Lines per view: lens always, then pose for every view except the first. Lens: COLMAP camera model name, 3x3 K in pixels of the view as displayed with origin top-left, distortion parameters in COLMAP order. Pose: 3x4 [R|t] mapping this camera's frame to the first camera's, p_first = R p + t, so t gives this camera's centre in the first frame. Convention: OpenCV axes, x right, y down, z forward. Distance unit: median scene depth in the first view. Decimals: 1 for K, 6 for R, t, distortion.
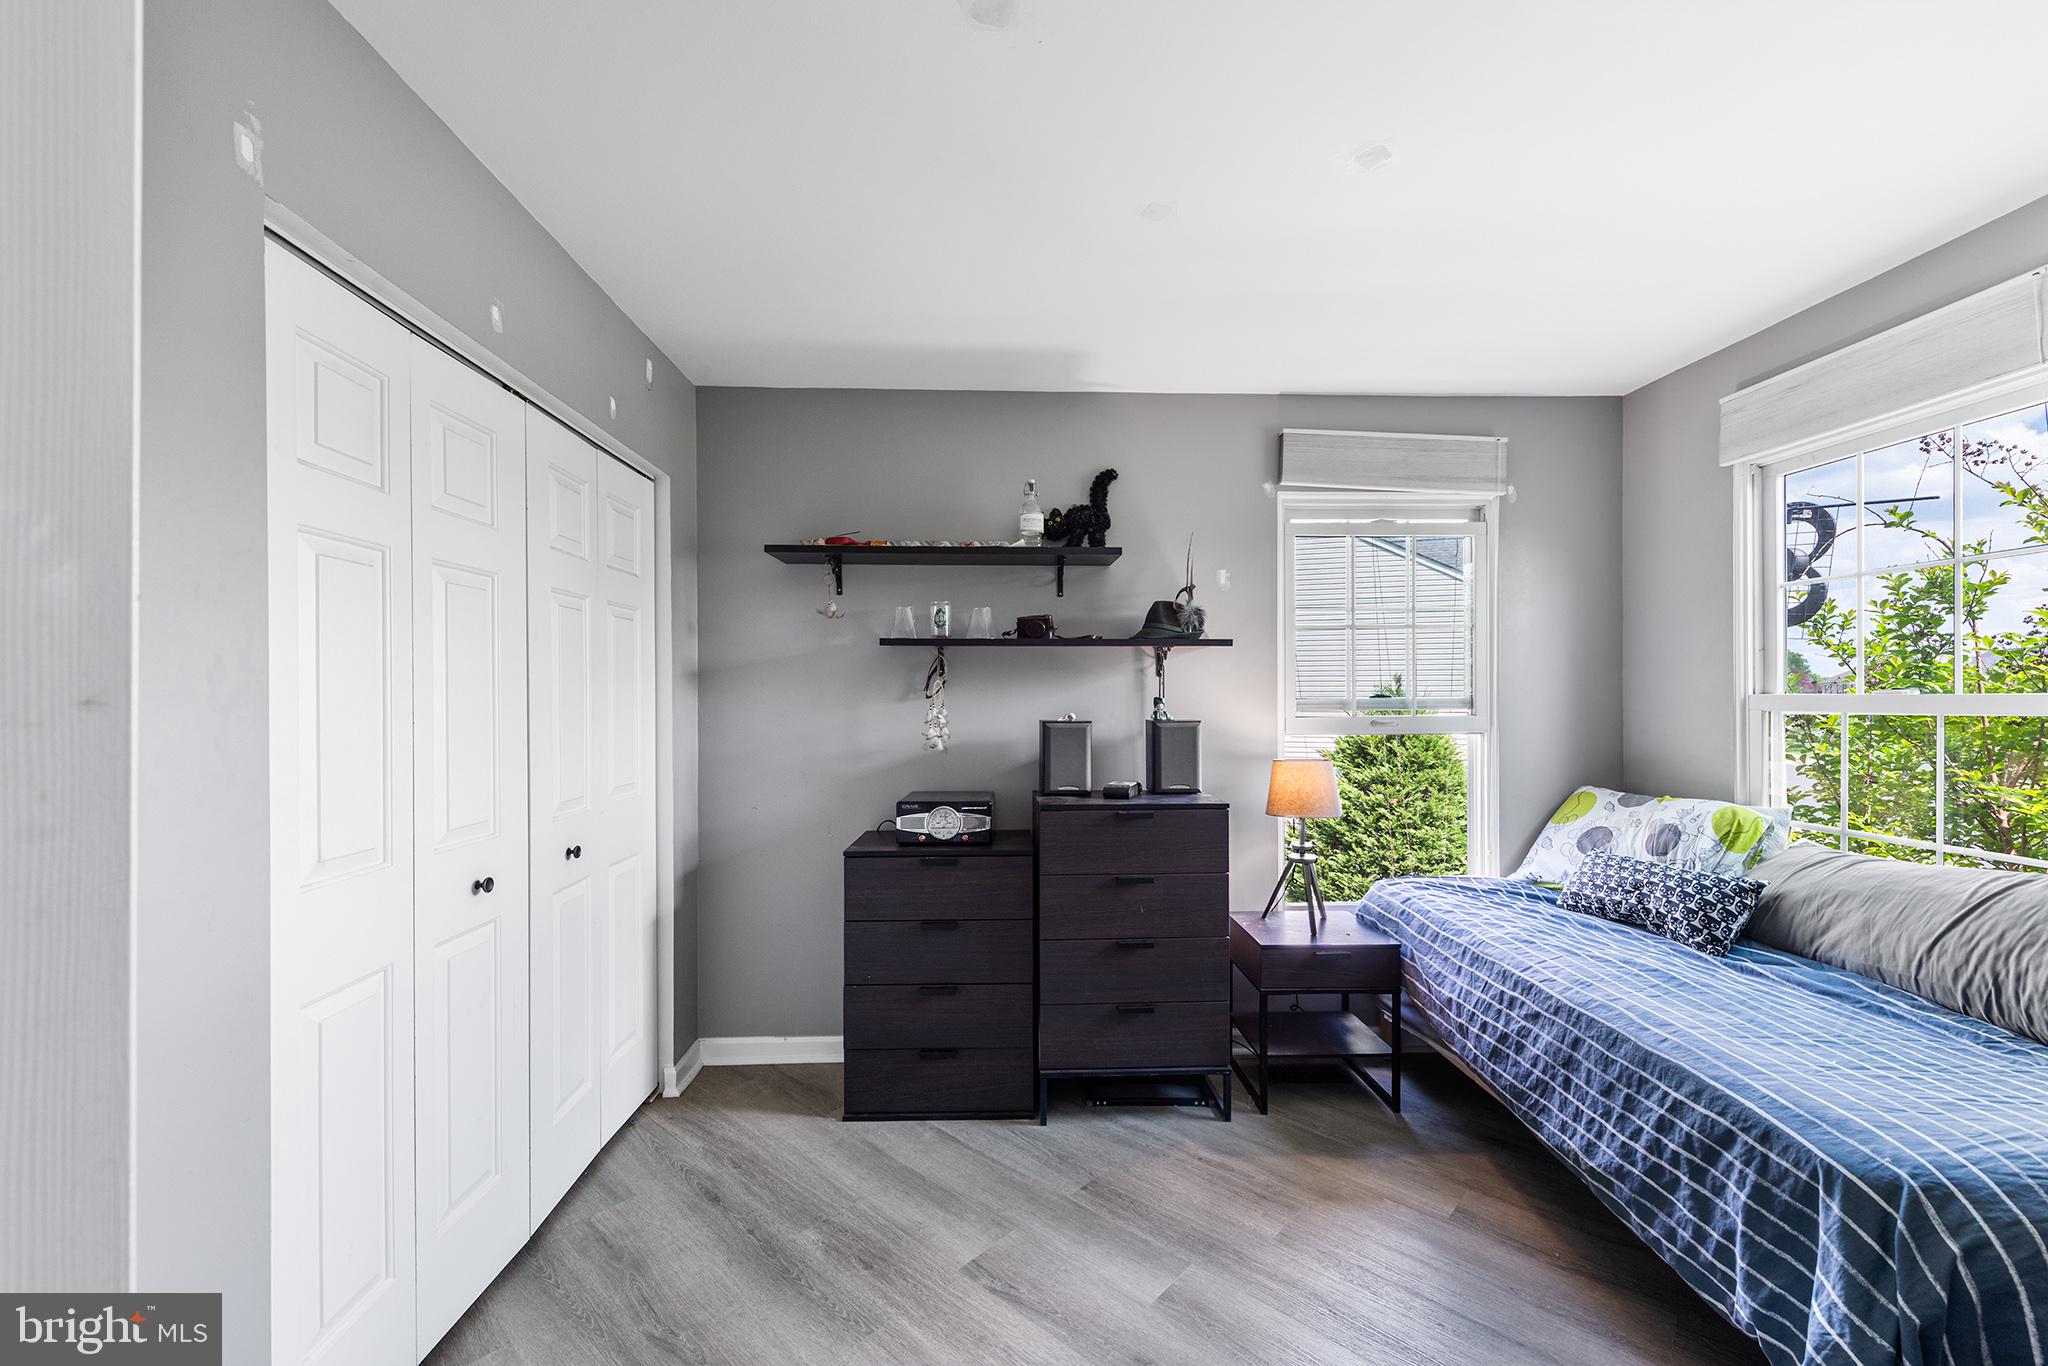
lens RADIAL K [[811.7, 0, 1028.7], [0, 811.7, 695.0], [0, 0, 1]] dist [0.010657, -0.000636]
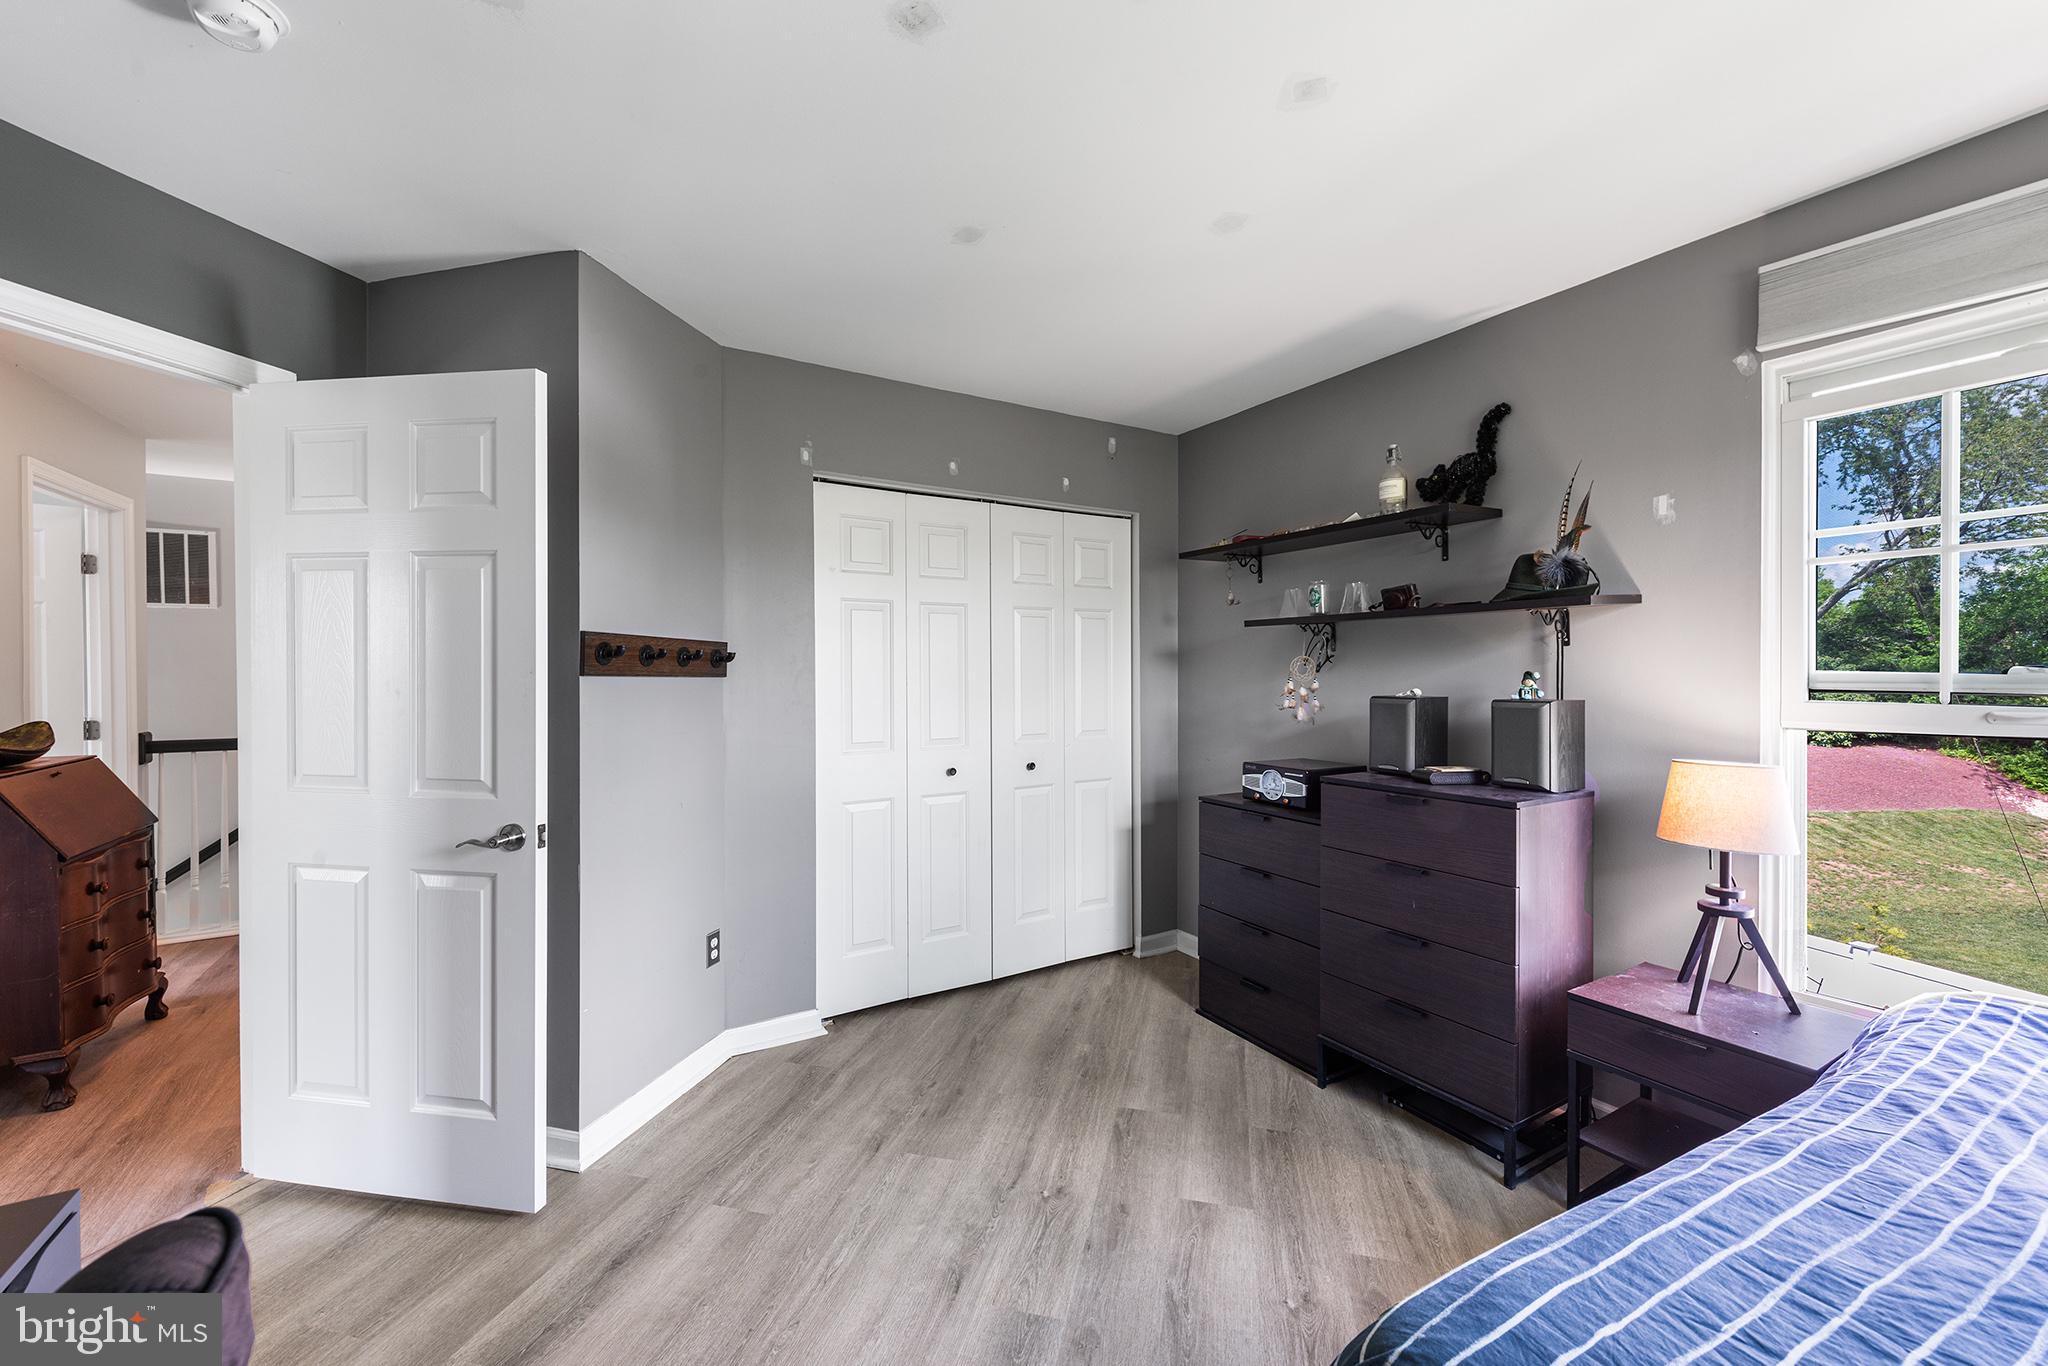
lens RADIAL K [[811.7, 0, 1038.7], [0, 811.7, 677.1], [0, 0, 1]] dist [0.010657, -0.000636]
pose [[0.483052, 0.004083, -0.875582, 0.713564], [0.001697, 0.999983, 0.005599, 0.003369], [0.875590, -0.004190, 0.483036, 0.183946]]
